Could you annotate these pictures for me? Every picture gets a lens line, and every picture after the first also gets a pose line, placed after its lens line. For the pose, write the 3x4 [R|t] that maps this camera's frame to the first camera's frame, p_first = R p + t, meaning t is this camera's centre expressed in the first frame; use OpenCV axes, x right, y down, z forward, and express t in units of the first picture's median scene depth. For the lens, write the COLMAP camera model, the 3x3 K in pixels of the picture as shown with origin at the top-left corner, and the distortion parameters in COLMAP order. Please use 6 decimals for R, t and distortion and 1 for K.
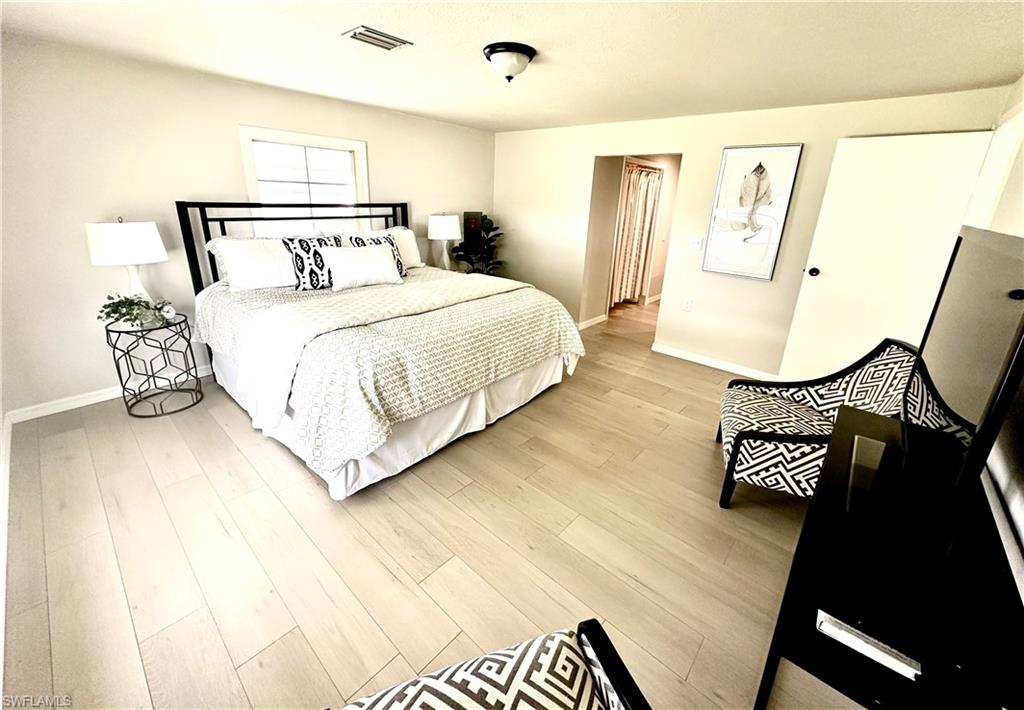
lens RADIAL K [[415.1, 0, 510.6], [0, 415.1, 350.2], [0, 0, 1]] dist [-0.014000, -0.000033]
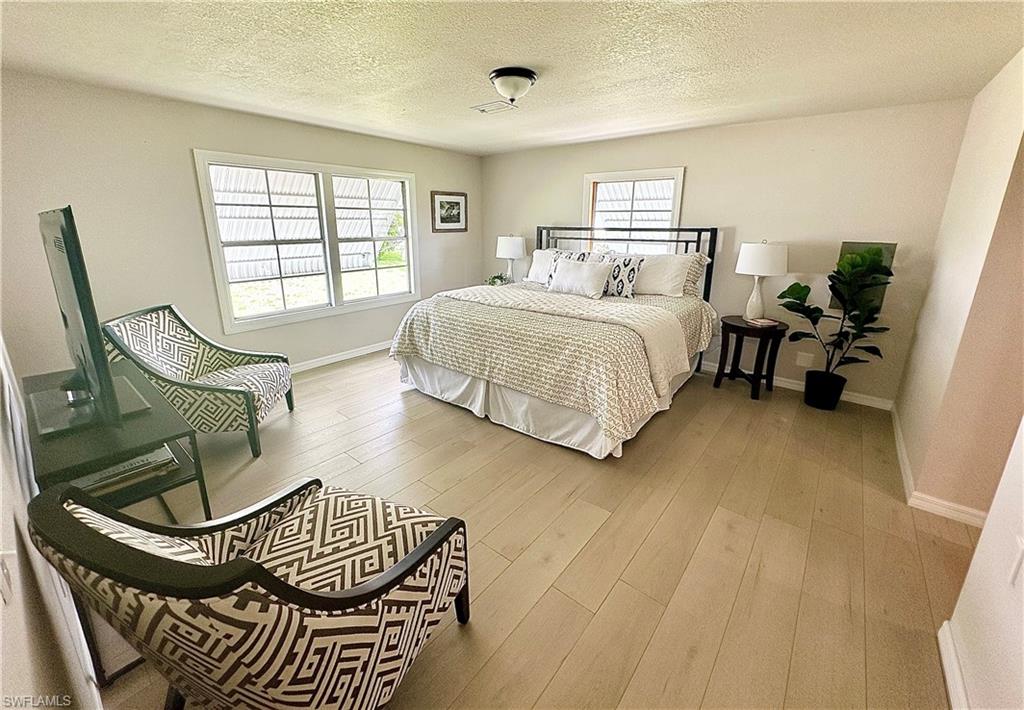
lens RADIAL K [[415.1, 0, 502.2], [0, 415.1, 332.0], [0, 0, 1]] dist [-0.014000, -0.000033]
pose [[0.002382, 0.223673, -0.974661, 1.006607], [-0.348917, 0.913595, 0.208806, -0.283570], [0.937151, 0.339579, 0.080219, 0.920593]]
